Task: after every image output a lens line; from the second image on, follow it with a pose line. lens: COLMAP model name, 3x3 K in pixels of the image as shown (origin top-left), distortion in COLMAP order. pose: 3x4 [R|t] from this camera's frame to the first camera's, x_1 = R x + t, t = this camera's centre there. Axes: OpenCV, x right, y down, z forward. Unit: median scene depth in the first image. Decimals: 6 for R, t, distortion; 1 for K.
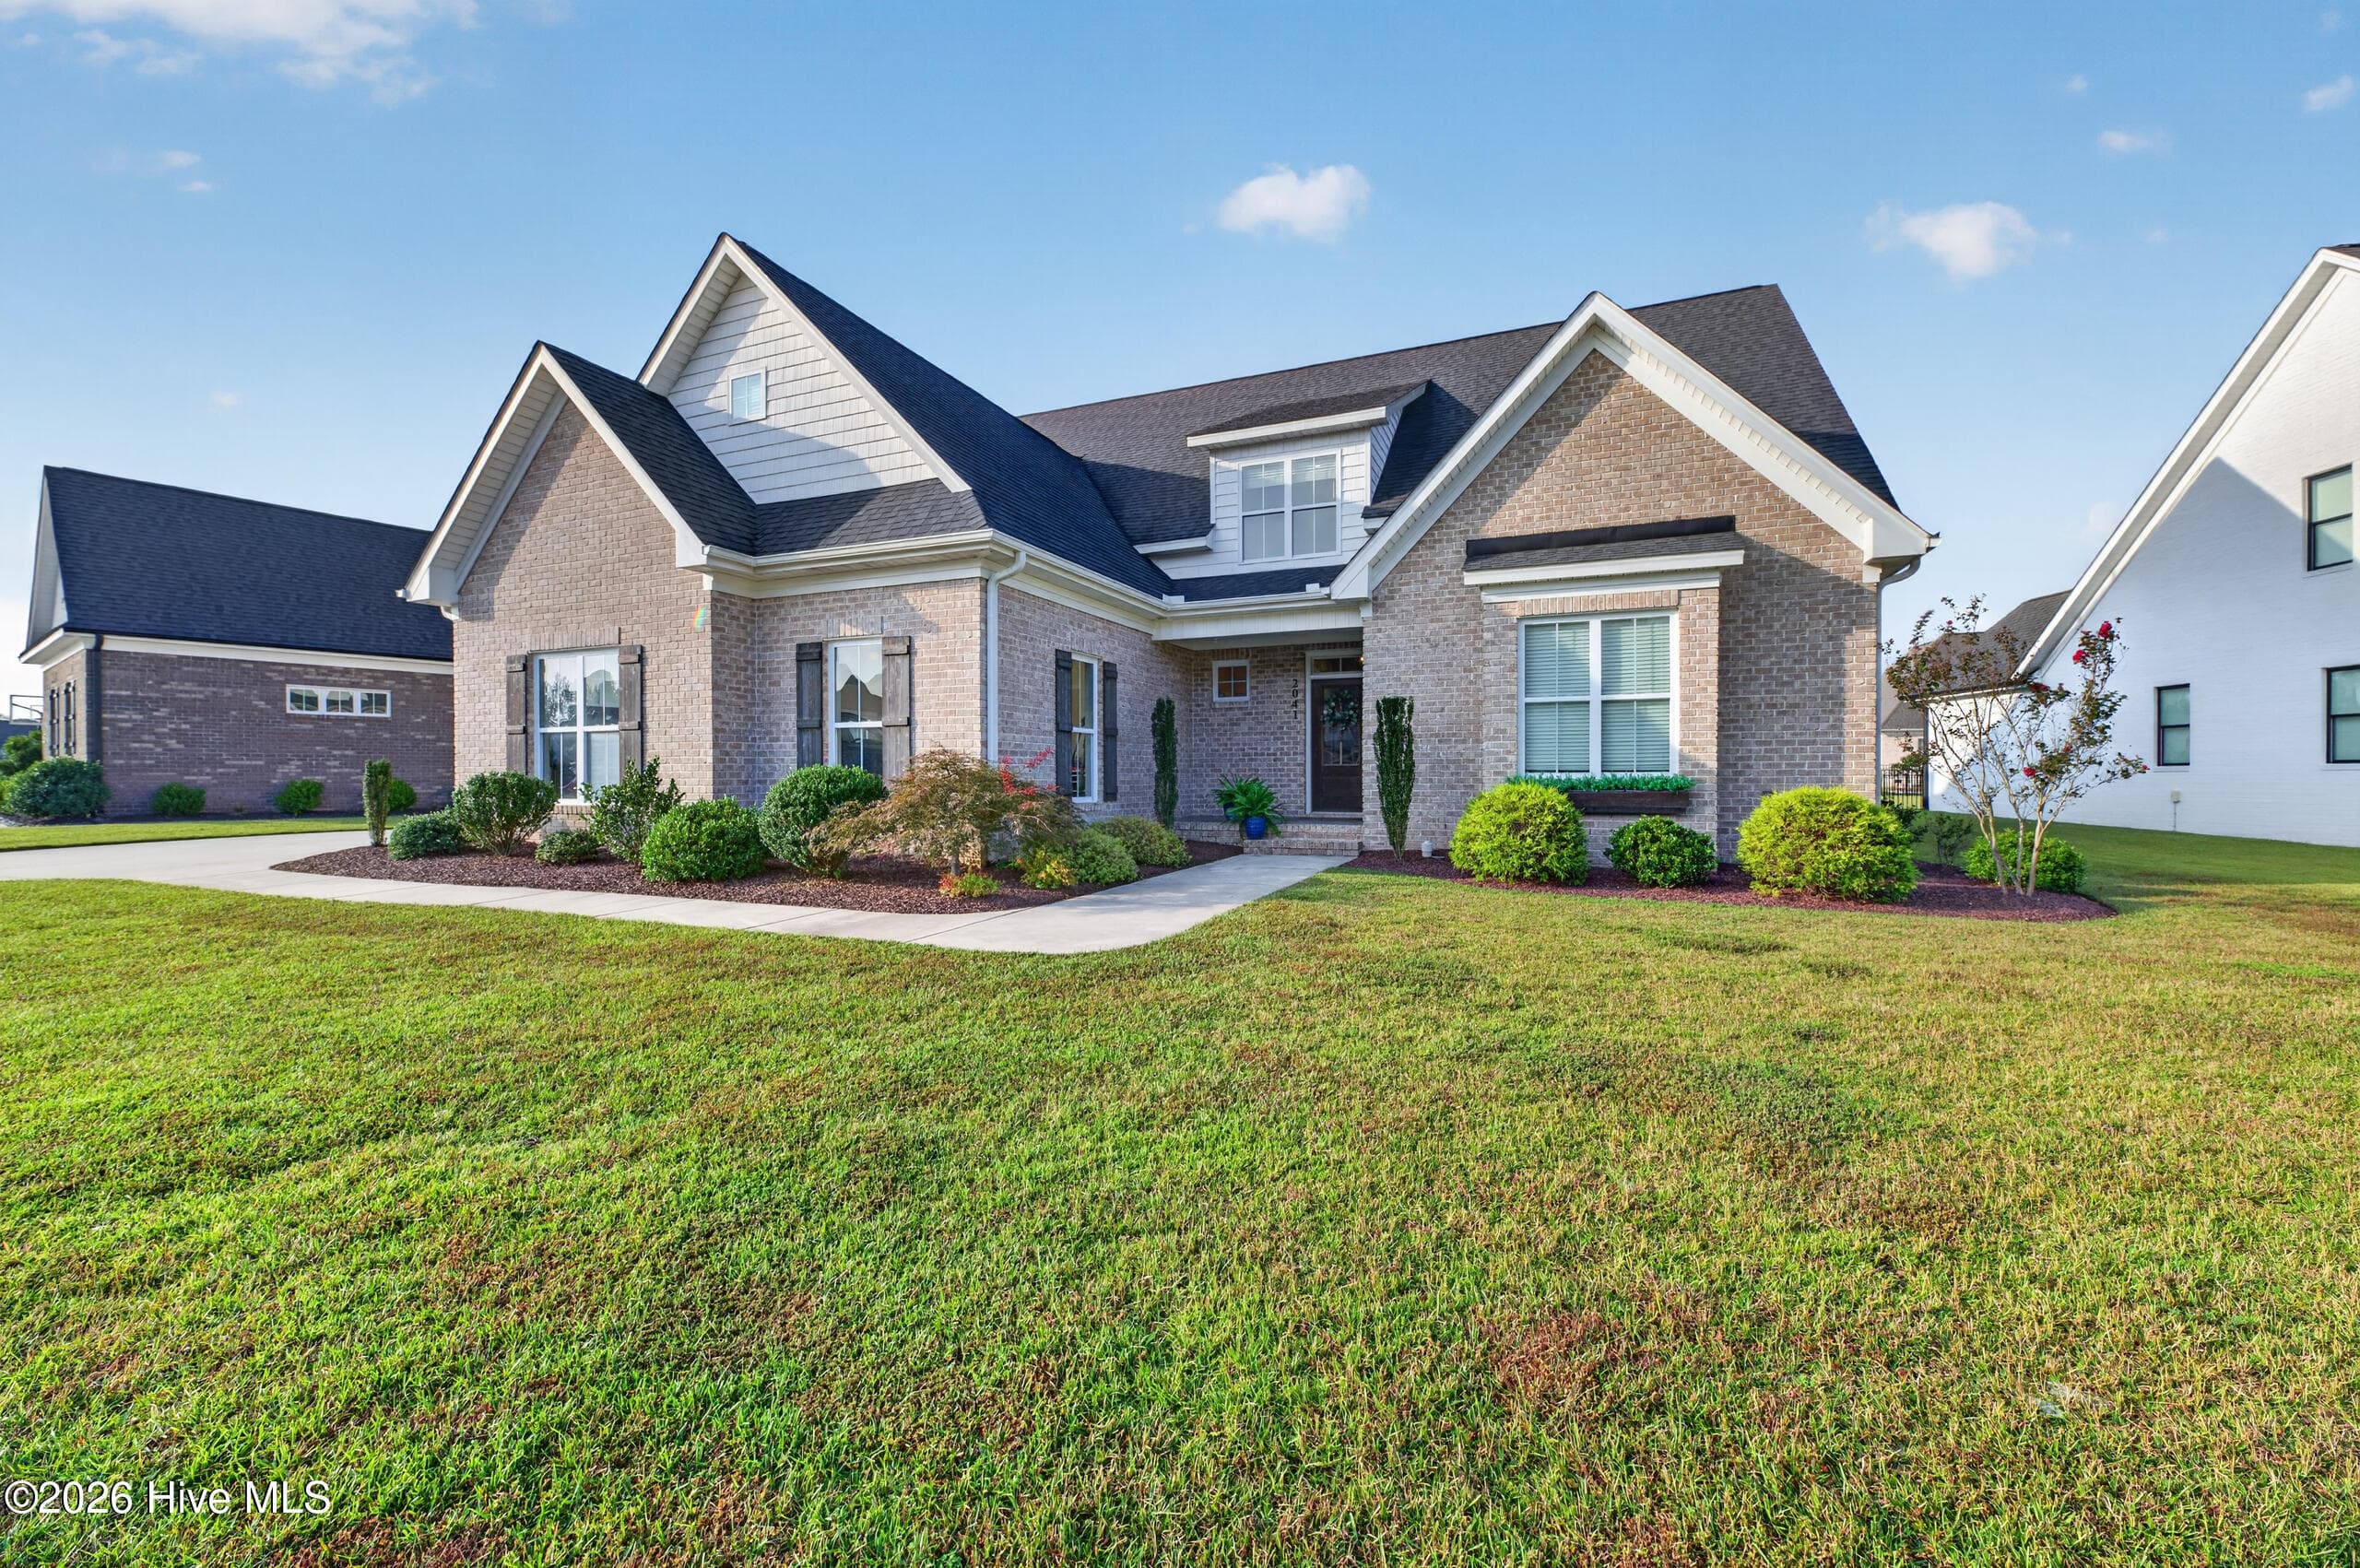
lens RADIAL K [[930.6, 0, 1169.9], [0, 930.6, 788.9], [0, 0, 1]] dist [-0.000748, -0.002609]
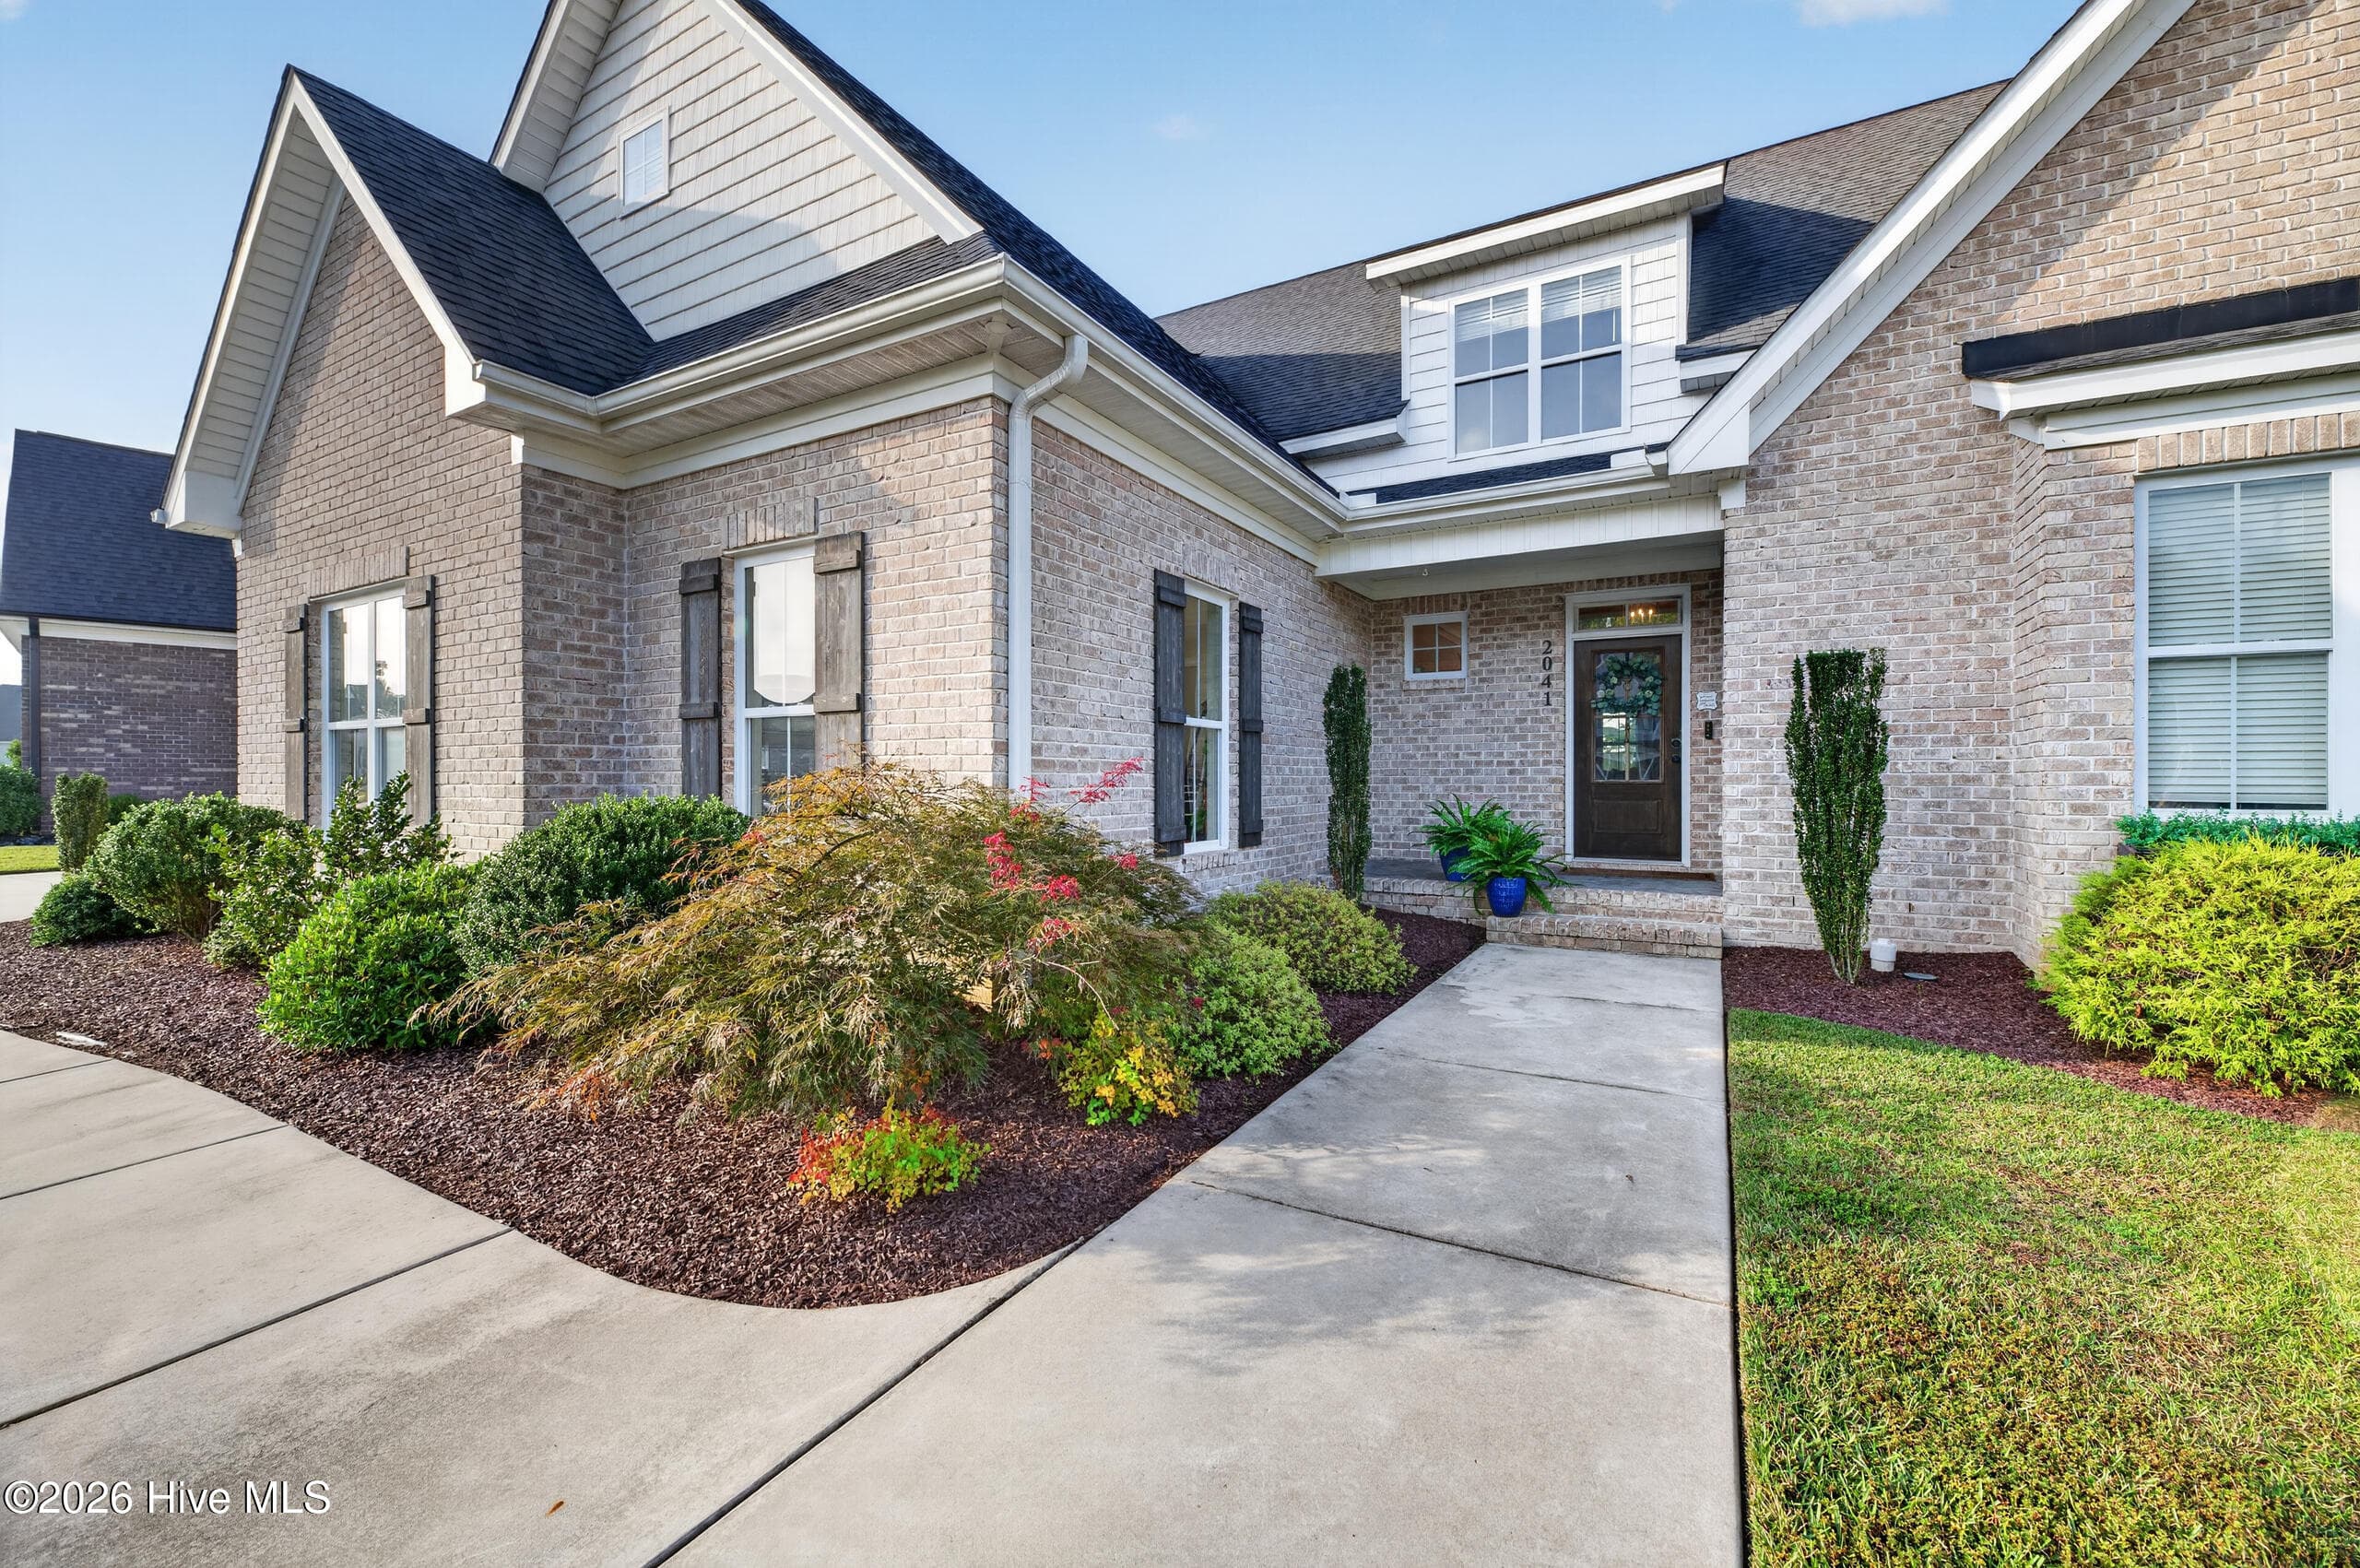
lens RADIAL K [[930.6, 0, 1184.1], [0, 930.6, 782.7], [0, 0, 1]] dist [-0.000748, -0.002609]
pose [[0.994497, 0.002738, -0.104730, -0.046923], [-0.003664, 0.999956, -0.008654, -0.022261], [0.104701, 0.008990, 0.994463, 0.447847]]
